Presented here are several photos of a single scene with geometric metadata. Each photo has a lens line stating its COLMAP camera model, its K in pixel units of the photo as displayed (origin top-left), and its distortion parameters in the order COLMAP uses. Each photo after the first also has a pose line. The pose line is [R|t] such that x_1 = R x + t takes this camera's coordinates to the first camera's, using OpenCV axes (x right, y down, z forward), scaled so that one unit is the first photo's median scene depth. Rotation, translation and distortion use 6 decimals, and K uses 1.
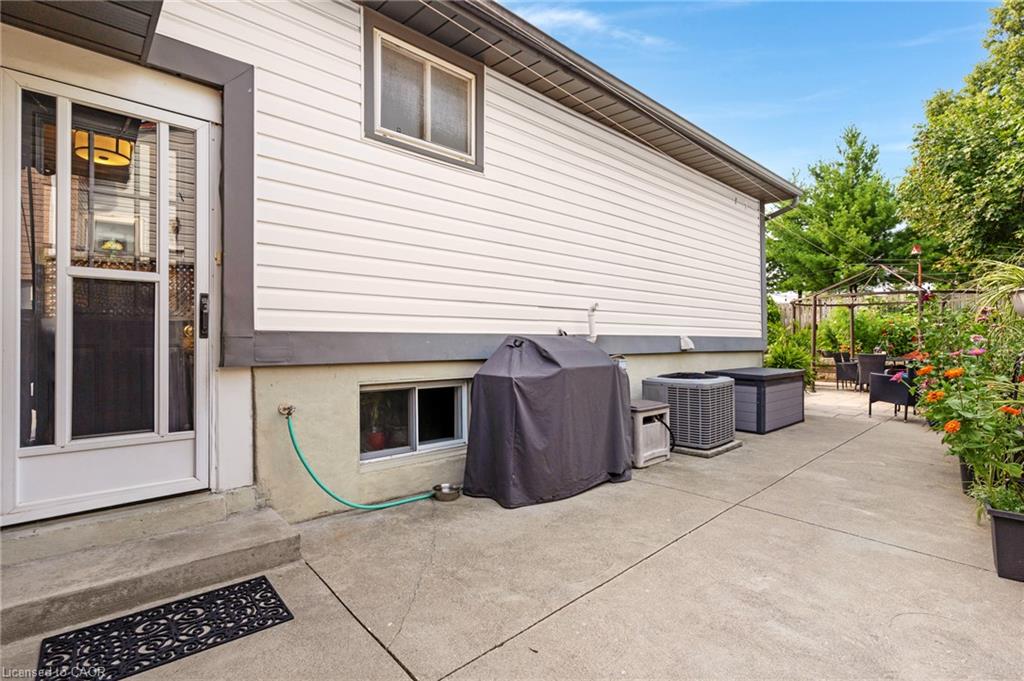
lens RADIAL K [[477.8, 0, 511.3], [0, 477.8, 341.8], [0, 0, 1]] dist [-0.001816, -0.000062]
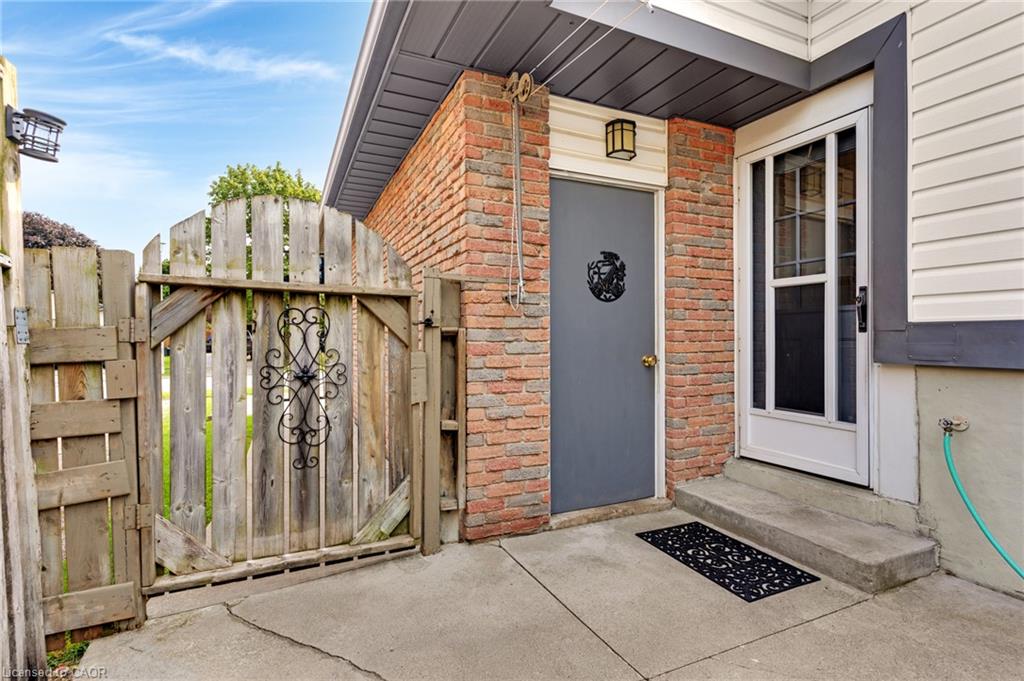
lens RADIAL K [[477.8, 0, 508.5], [0, 477.8, 340.3], [0, 0, 1]] dist [-0.001816, -0.000062]
pose [[-0.285169, 0.011743, -0.958405, 0.515985], [0.007485, 0.999922, 0.010024, -0.006085], [0.958448, -0.004315, -0.285235, 0.596259]]
